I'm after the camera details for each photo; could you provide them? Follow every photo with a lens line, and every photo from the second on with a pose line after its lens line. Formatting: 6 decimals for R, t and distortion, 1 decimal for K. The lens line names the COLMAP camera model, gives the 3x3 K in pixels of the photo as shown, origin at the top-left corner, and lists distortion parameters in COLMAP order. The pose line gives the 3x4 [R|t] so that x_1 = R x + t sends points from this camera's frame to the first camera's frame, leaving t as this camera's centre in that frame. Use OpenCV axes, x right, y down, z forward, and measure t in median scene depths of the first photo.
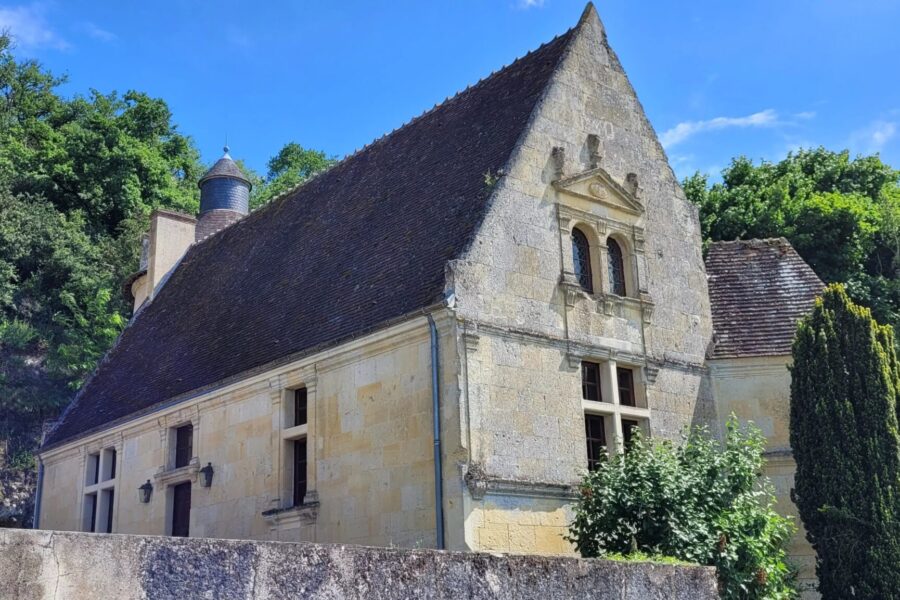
lens RADIAL K [[1000.3, 0, 450.0], [0, 1000.3, 300.0], [0, 0, 1]] dist [0.055610, -0.008178]
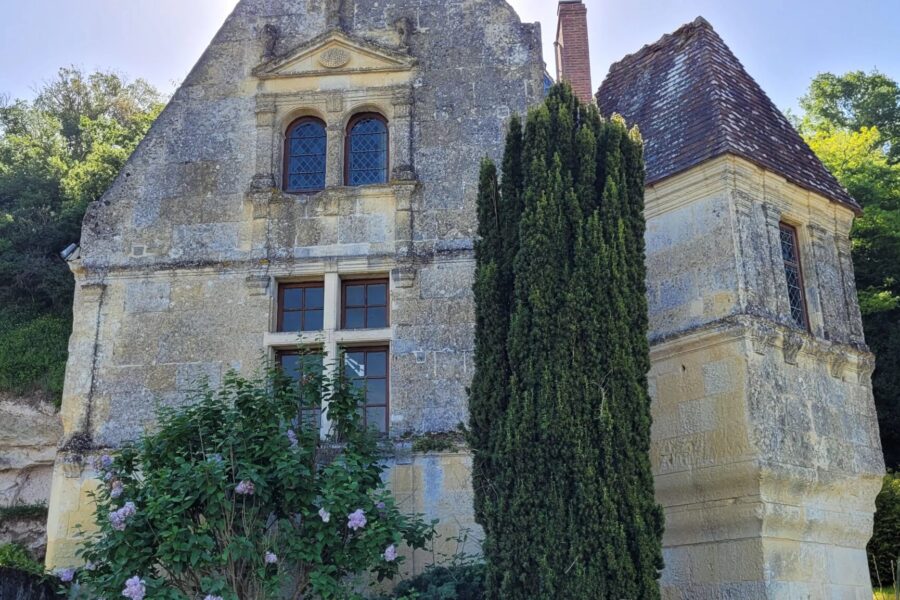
lens RADIAL K [[1000.3, 0, 450.0], [0, 1000.3, 300.0], [0, 0, 1]] dist [0.055610, -0.008178]
pose [[0.722538, -0.201437, -0.661333, 0.719127], [0.207332, 0.975714, -0.070675, 0.152116], [0.659509, -0.086050, 0.746755, 0.497880]]
